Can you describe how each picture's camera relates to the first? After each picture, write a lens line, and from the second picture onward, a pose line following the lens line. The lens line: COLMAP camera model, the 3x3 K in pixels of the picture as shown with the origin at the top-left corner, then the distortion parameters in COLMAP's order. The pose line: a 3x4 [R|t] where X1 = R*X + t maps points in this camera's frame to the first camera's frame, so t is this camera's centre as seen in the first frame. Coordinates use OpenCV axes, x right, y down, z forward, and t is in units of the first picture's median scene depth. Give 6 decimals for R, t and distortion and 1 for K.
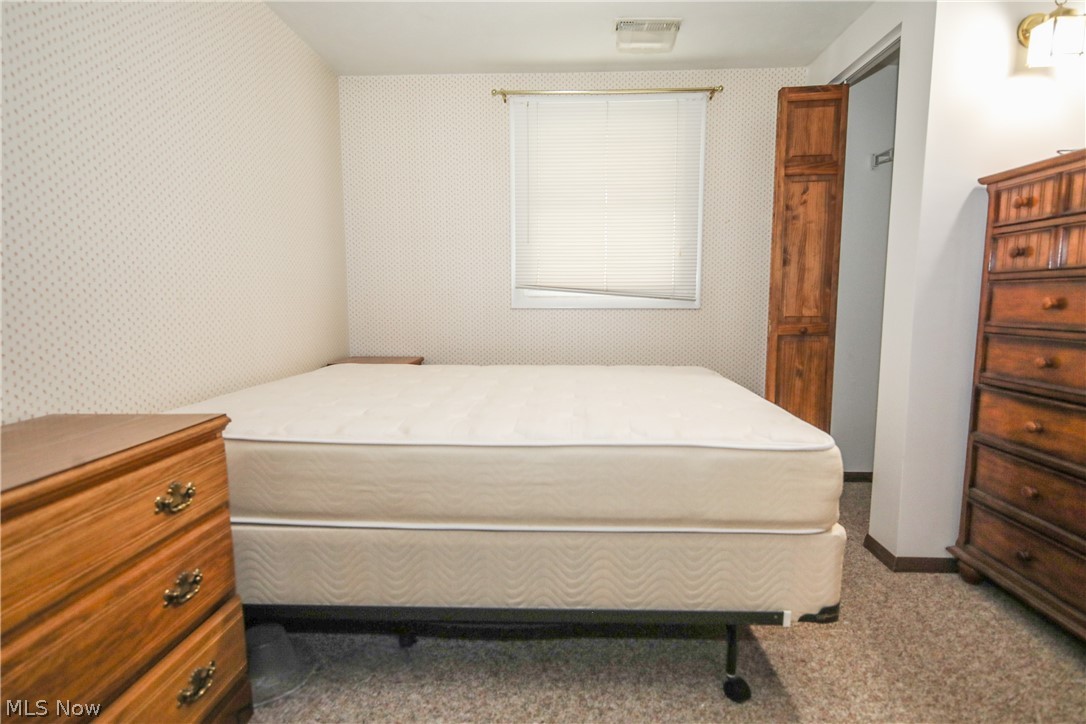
lens RADIAL K [[541.8, 0, 543.0], [0, 541.8, 362.0], [0, 0, 1]] dist [-0.001733, -0.000726]
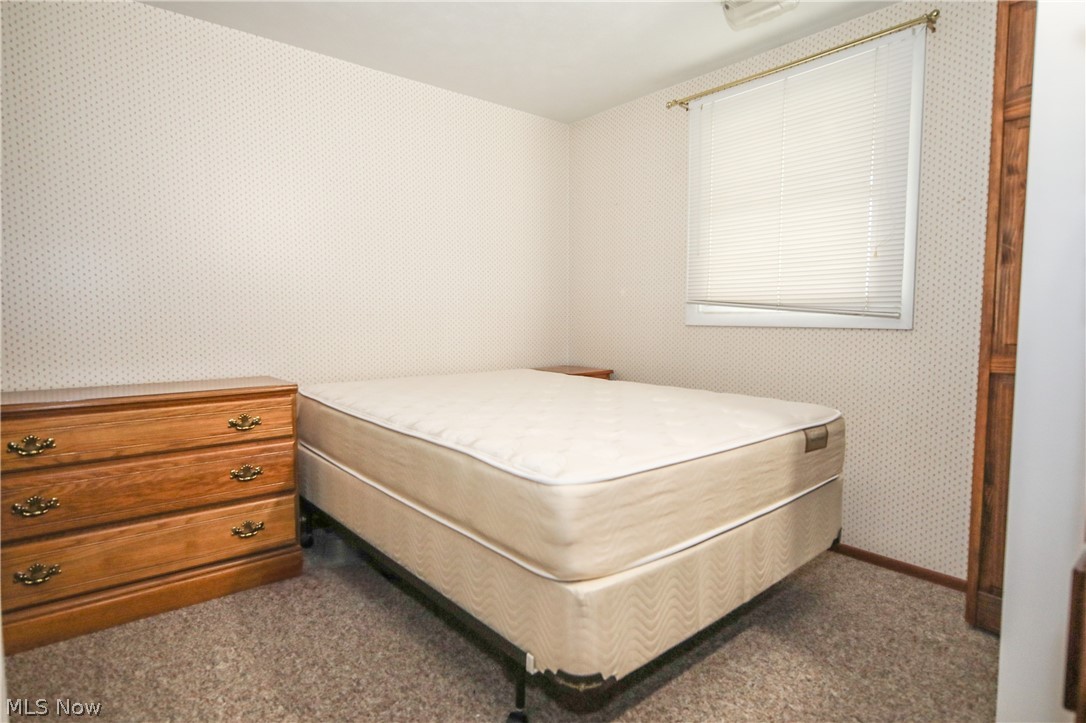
lens RADIAL K [[577.0, 0, 543.0], [0, 577.0, 361.5], [0, 0, 1]] dist [0.001525, -0.000021]
pose [[0.674624, 0.061487, -0.735597, 1.091008], [-0.086525, 0.996242, 0.003920, -0.039113], [0.733073, 0.061003, 0.677408, 0.304639]]
